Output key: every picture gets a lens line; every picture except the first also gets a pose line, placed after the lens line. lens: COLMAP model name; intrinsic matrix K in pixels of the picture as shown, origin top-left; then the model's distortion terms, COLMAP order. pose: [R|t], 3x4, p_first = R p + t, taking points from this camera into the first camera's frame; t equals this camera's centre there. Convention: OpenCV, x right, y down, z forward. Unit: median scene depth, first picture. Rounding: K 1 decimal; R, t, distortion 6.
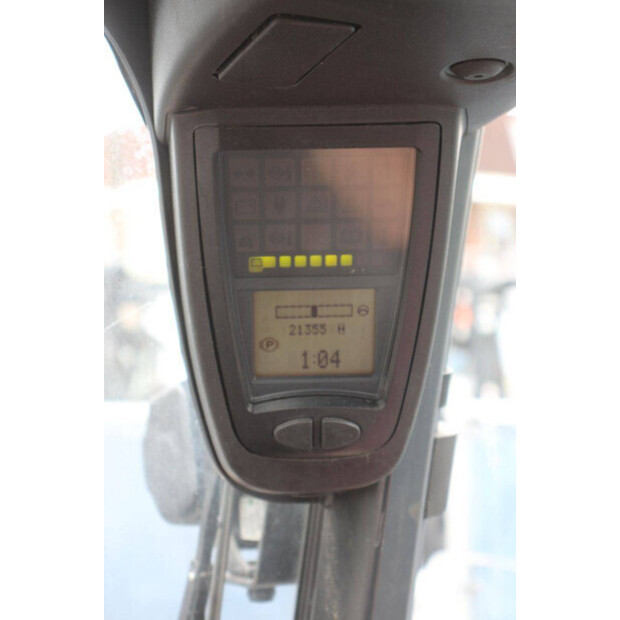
lens RADIAL K [[1721.7, 0, 309.0], [0, 1721.7, 310.5], [0, 0, 1]] dist [0.669009, 0.000000]
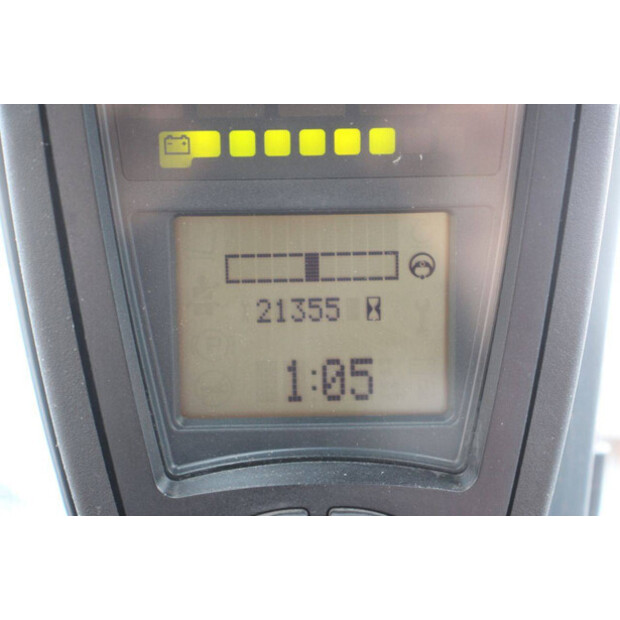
lens RADIAL K [[1721.7, 0, 312.0], [0, 1721.7, 309.0], [0, 0, 1]] dist [0.669009, 0.000000]
pose [[0.999257, -0.009067, -0.037472, 0.019575], [0.002987, 0.987238, -0.159223, 0.081939], [0.038438, 0.158992, 0.986531, 0.560298]]
